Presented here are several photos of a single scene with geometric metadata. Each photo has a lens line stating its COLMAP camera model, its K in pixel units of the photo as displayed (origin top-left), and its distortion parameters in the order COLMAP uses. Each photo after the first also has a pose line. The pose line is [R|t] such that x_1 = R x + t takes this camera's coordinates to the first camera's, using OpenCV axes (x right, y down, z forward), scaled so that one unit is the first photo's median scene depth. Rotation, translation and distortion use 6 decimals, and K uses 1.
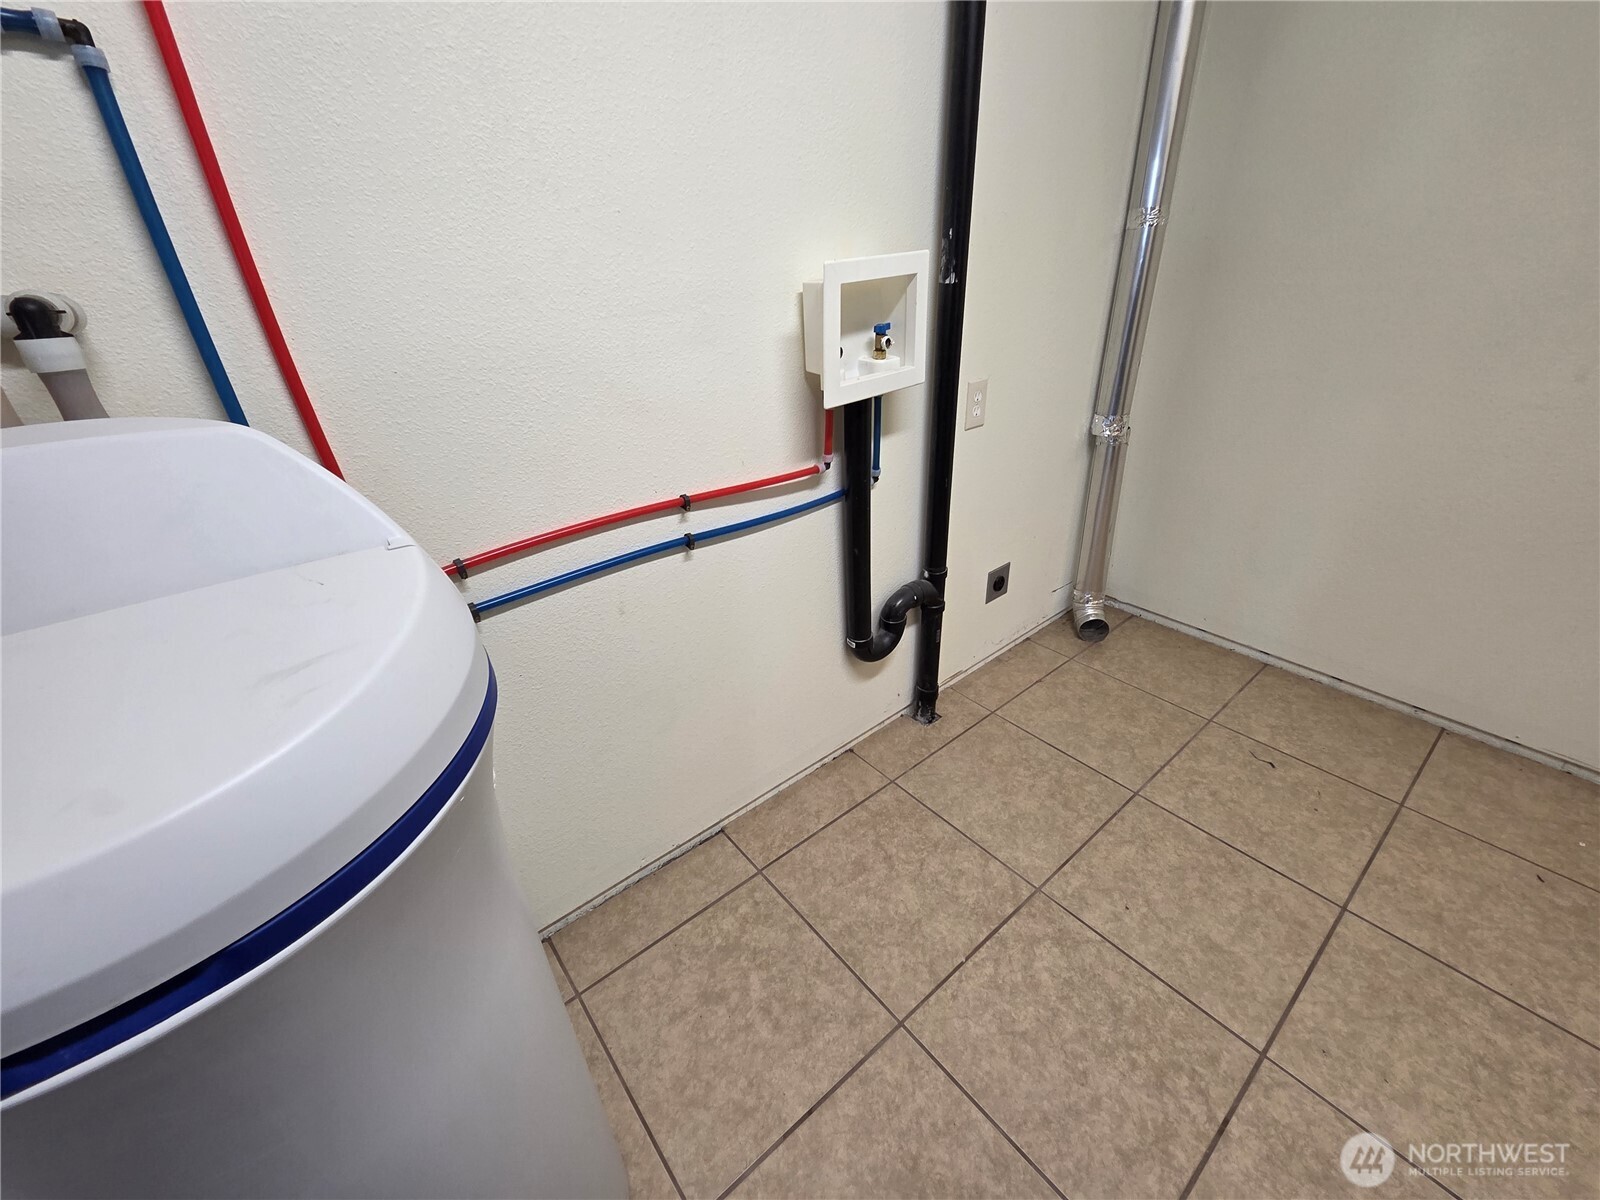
lens RADIAL K [[655.0, 0, 798.1], [0, 655.0, 595.7], [0, 0, 1]] dist [0.003391, -0.001226]
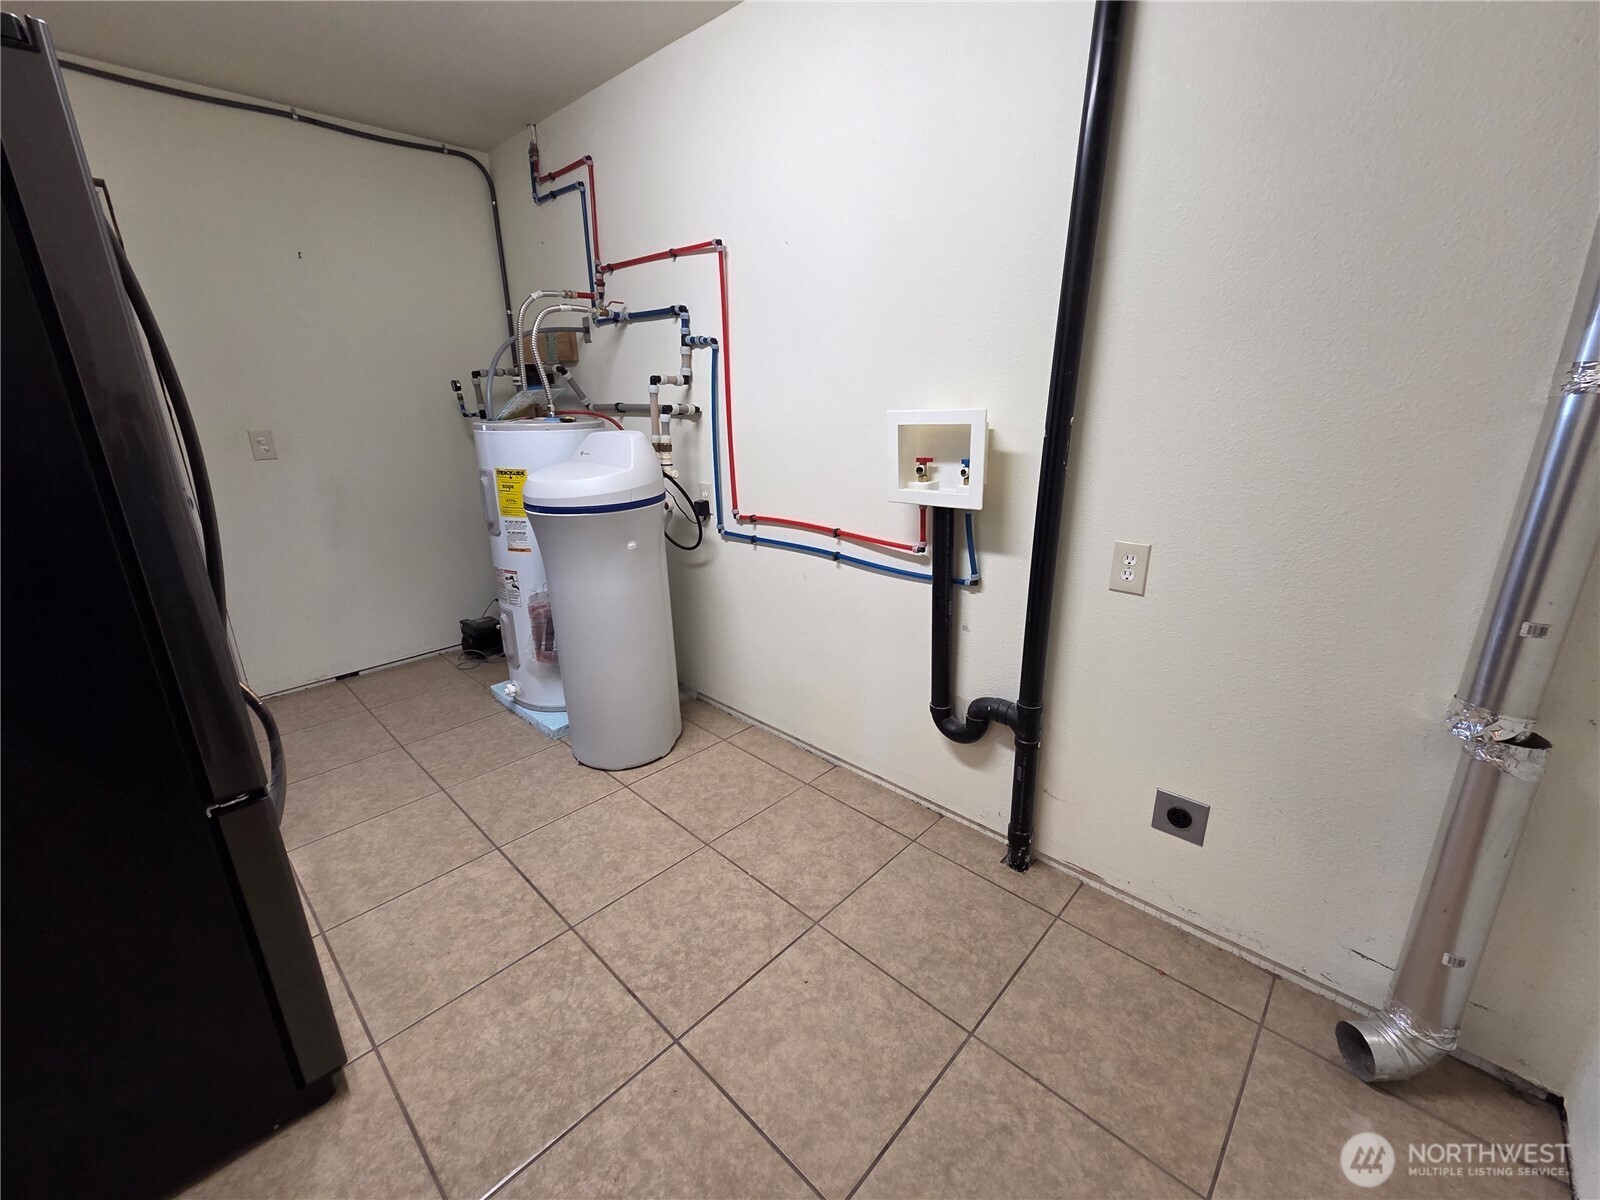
lens RADIAL K [[655.0, 0, 797.1], [0, 655.0, 596.8], [0, 0, 1]] dist [0.003391, -0.001226]
pose [[0.129704, 0.329325, -0.935266, 1.423749], [-0.469569, 0.851160, 0.234589, -0.337571], [0.873317, 0.408745, 0.265039, 0.485433]]
